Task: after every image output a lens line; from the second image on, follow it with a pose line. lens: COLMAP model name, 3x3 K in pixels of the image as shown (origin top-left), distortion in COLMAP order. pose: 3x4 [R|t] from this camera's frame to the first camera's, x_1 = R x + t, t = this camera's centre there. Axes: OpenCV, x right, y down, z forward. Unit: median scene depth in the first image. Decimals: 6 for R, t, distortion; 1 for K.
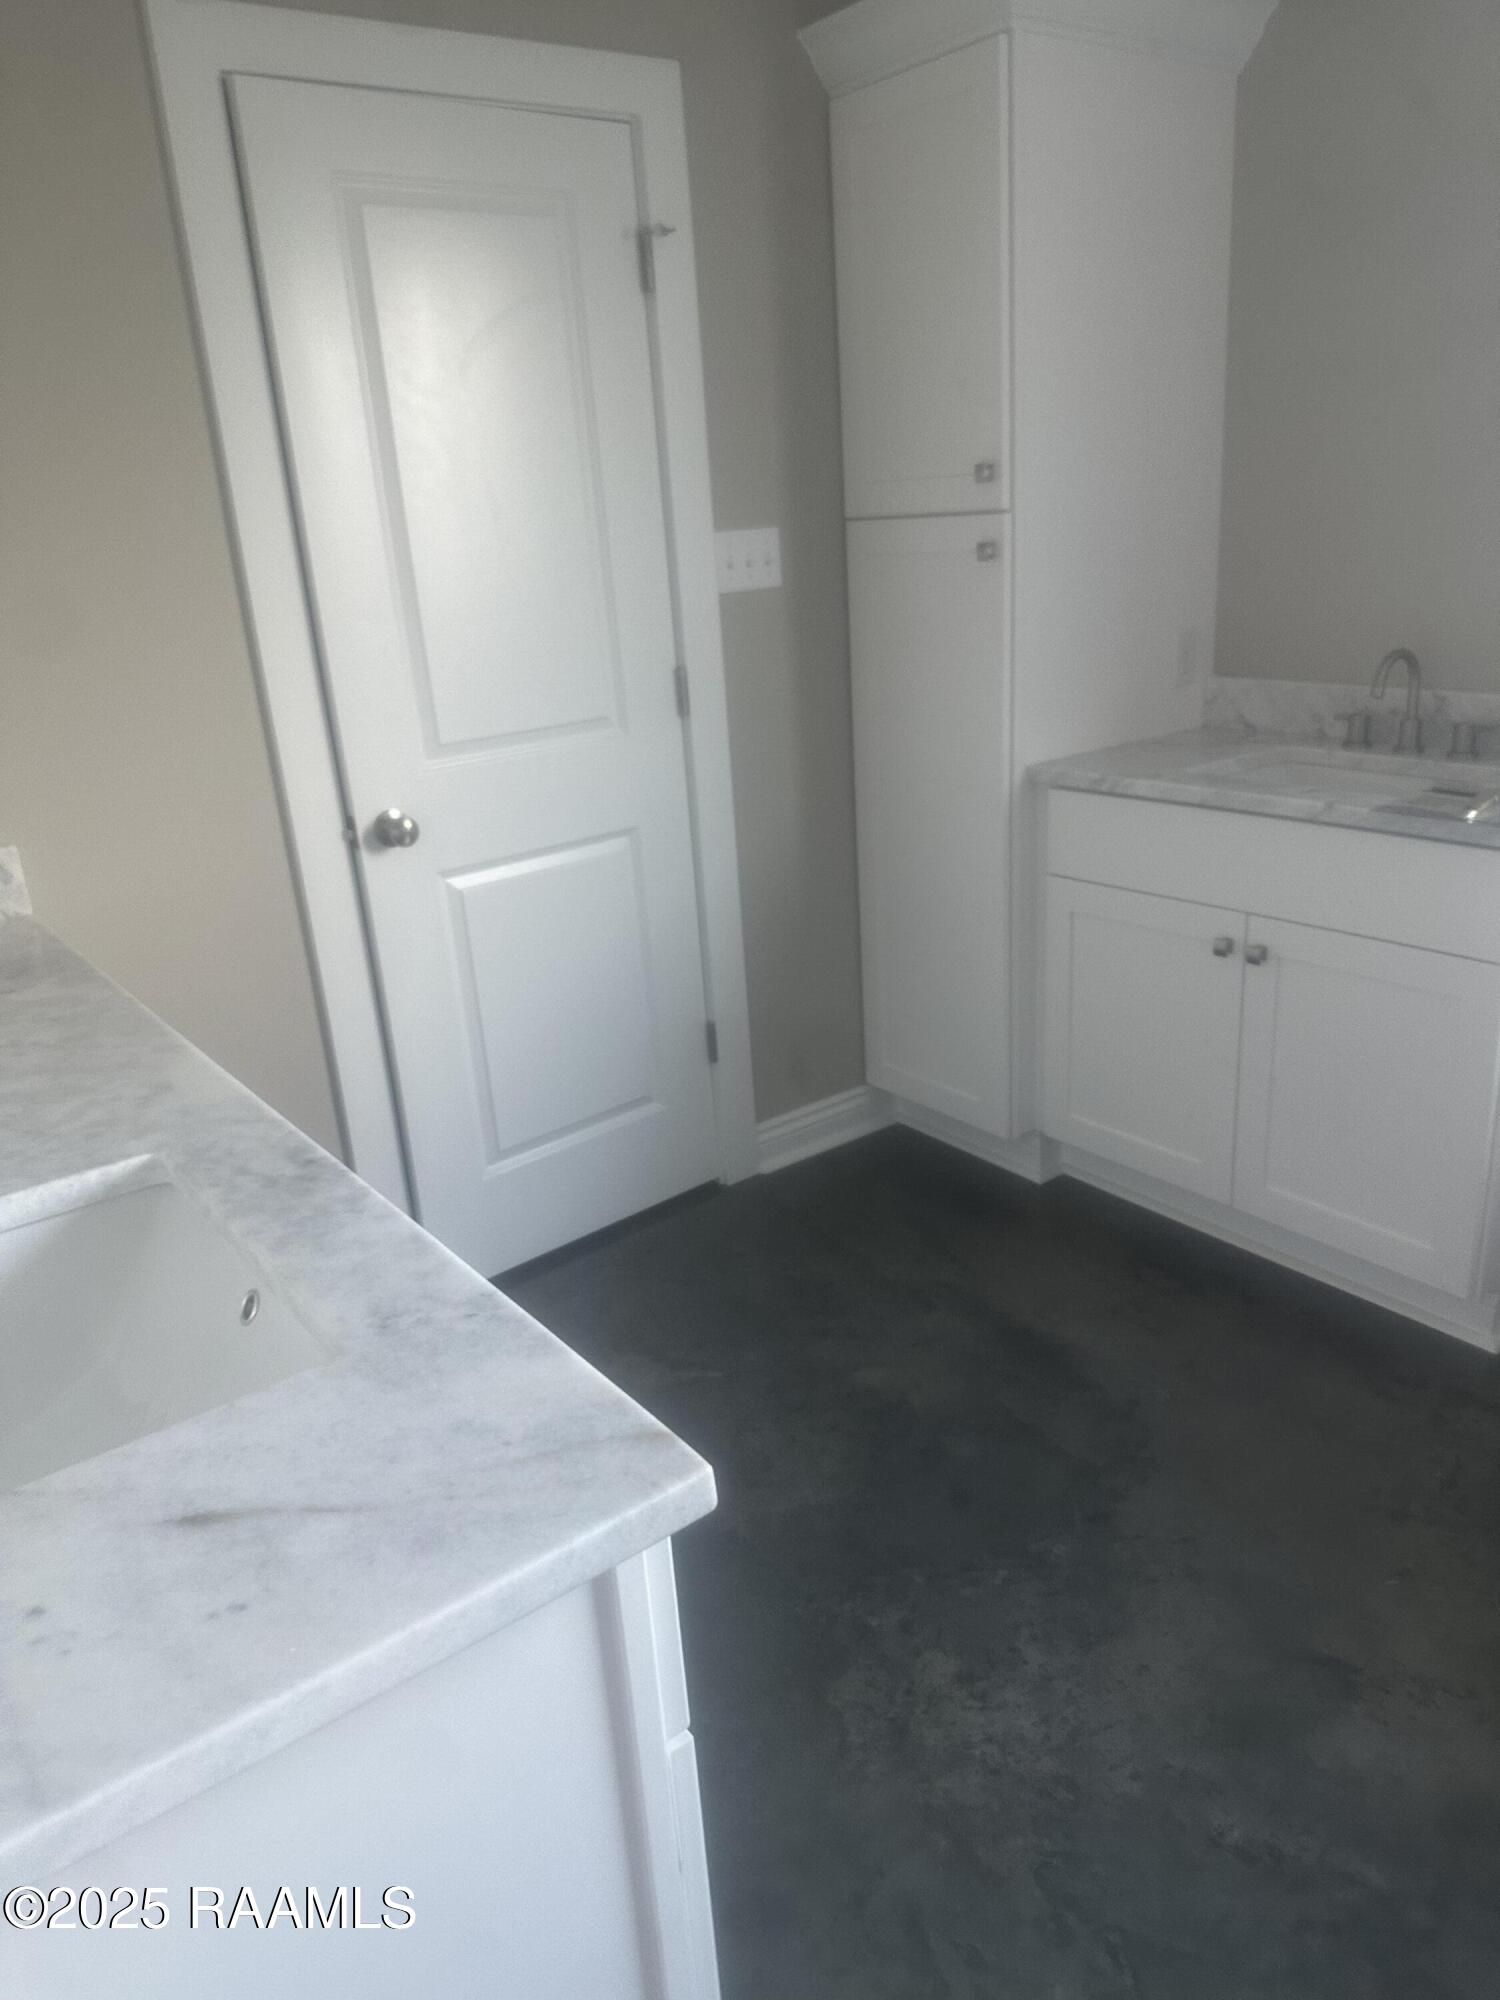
lens RADIAL K [[1423.2, 0, 750.0], [0, 1423.2, 1000.0], [0, 0, 1]] dist [-0.002968, -0.002189]
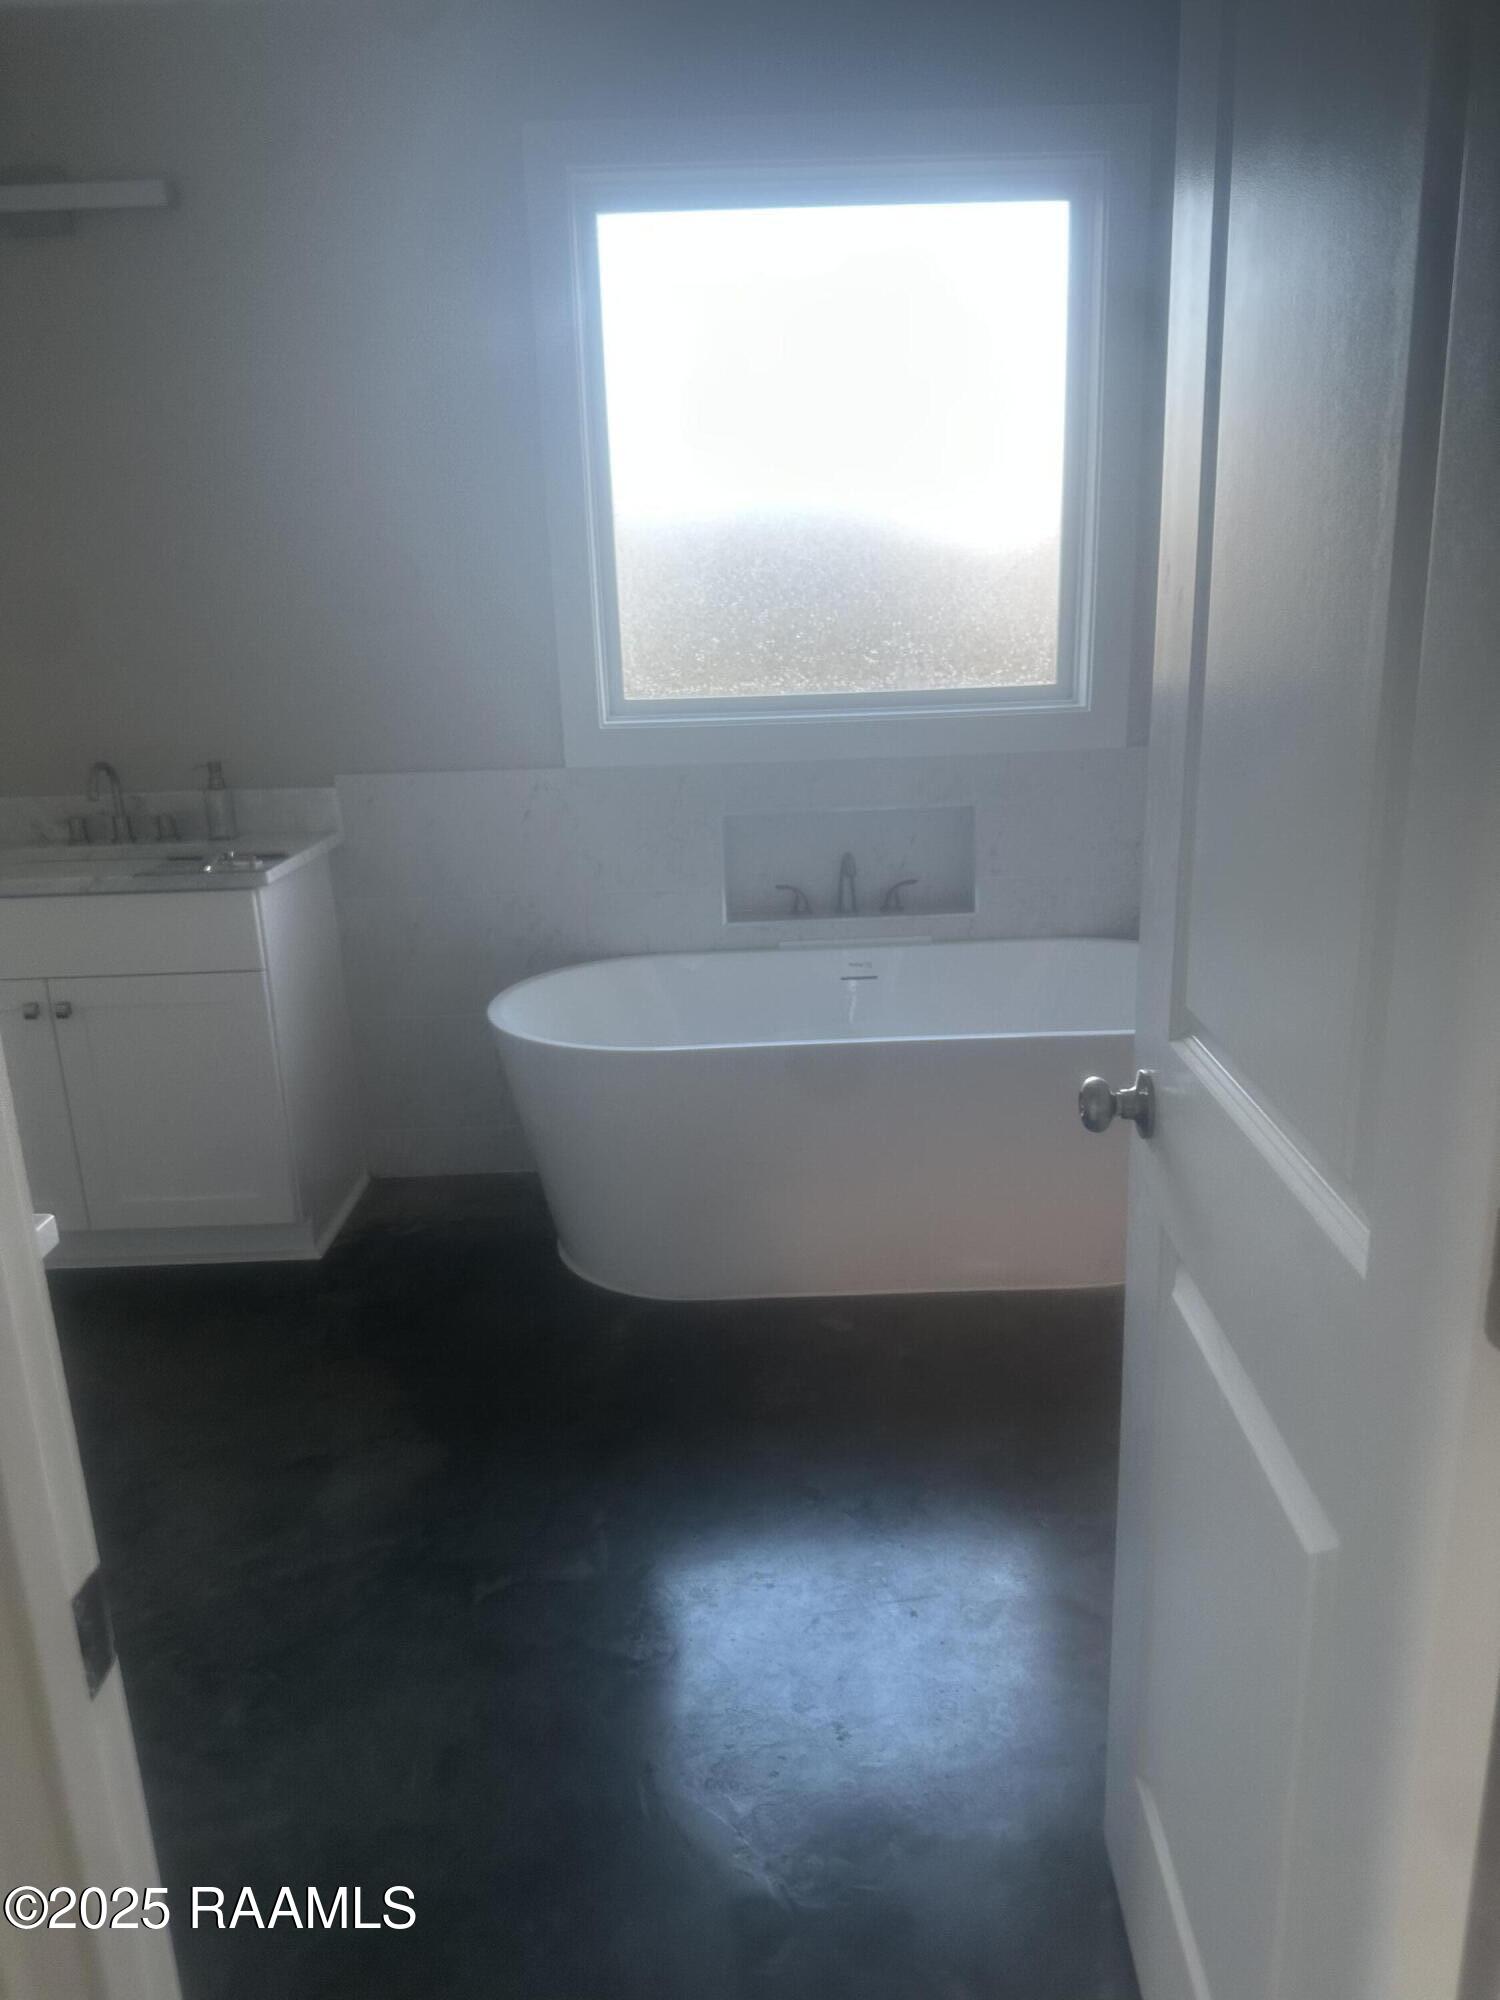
lens RADIAL K [[1423.2, 0, 750.0], [0, 1423.2, 1000.0], [0, 0, 1]] dist [-0.002968, -0.002189]
pose [[0.592630, -0.178222, 0.785511, -0.276322], [0.261428, 0.964979, 0.021707, 0.096776], [-0.761870, 0.192491, 0.618467, -0.217210]]
